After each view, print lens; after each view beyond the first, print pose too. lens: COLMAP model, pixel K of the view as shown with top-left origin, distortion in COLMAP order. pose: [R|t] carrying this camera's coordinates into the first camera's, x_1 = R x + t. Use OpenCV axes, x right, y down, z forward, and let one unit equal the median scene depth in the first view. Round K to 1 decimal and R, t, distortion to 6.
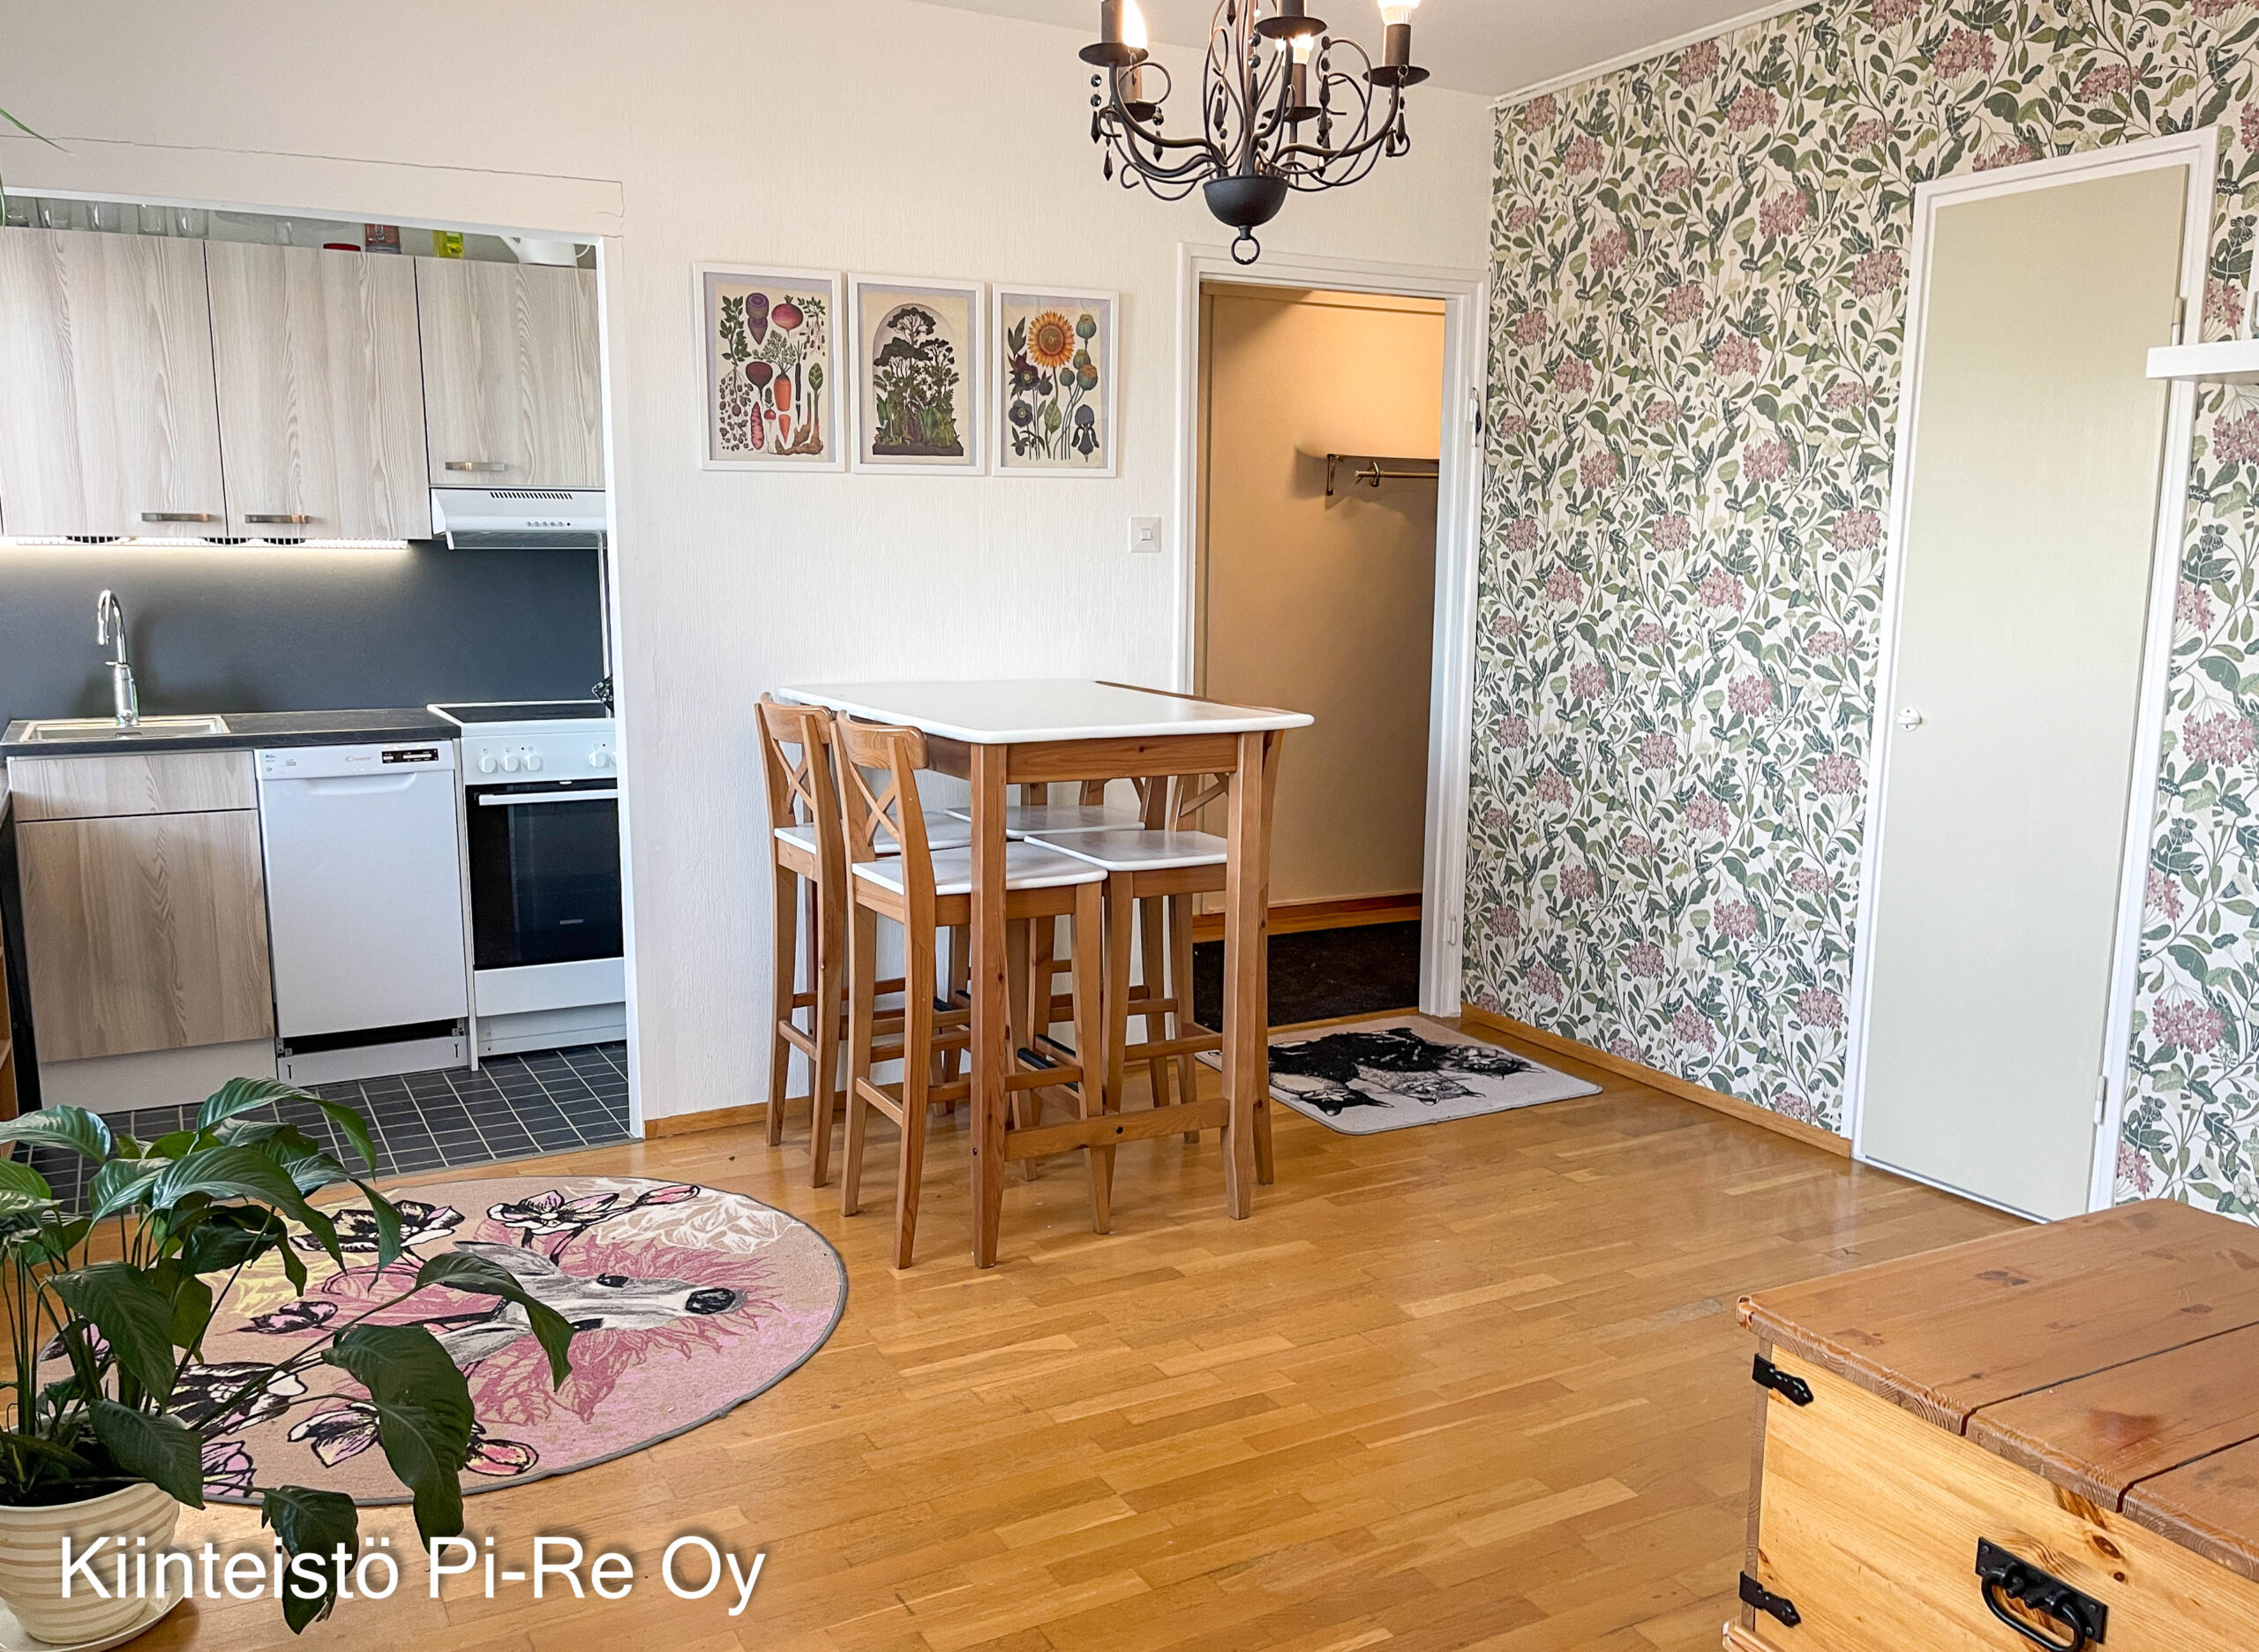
lens RADIAL K [[1931.3, 0, 1110.1], [0, 1931.3, 846.6], [0, 0, 1]] dist [0.124815, -0.138878]
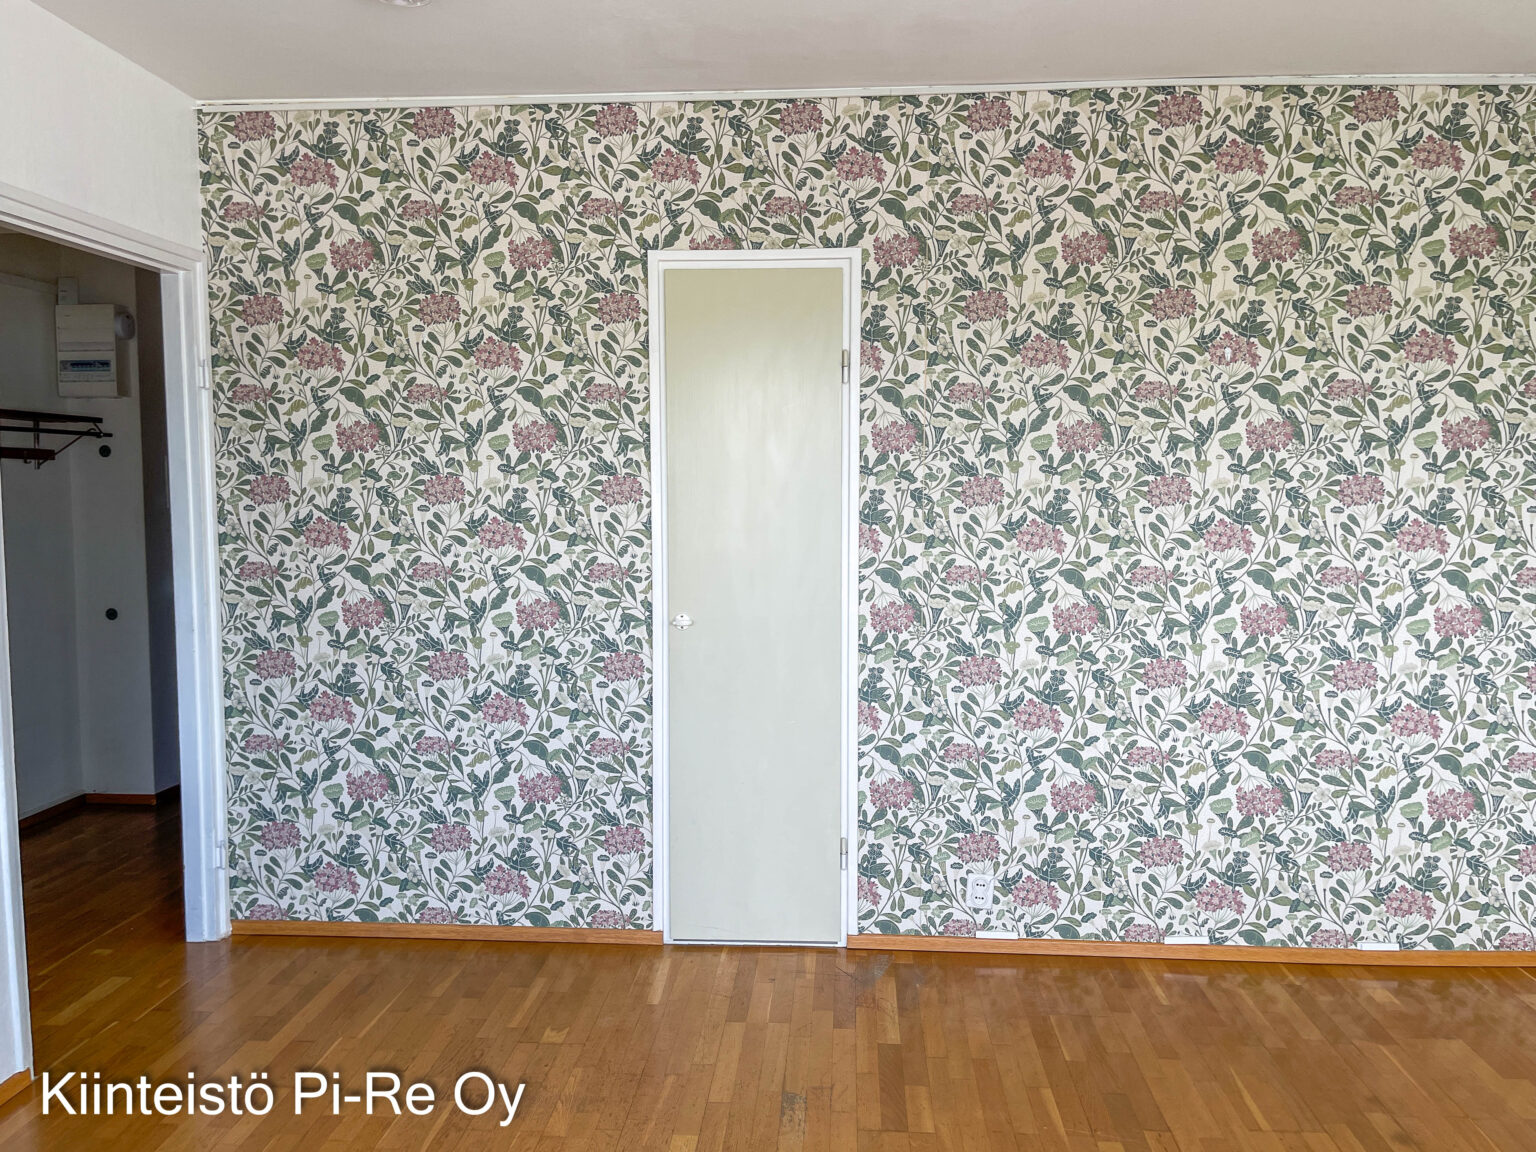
lens RADIAL K [[1143.7, 0, 770.3], [0, 1143.7, 579.2], [0, 0, 1]] dist [0.047247, -0.046968]
pose [[0.505506, -0.066189, 0.860281, -0.311227], [0.135886, 0.990718, -0.003622, -0.096659], [-0.852056, 0.118732, 0.509808, 0.601685]]
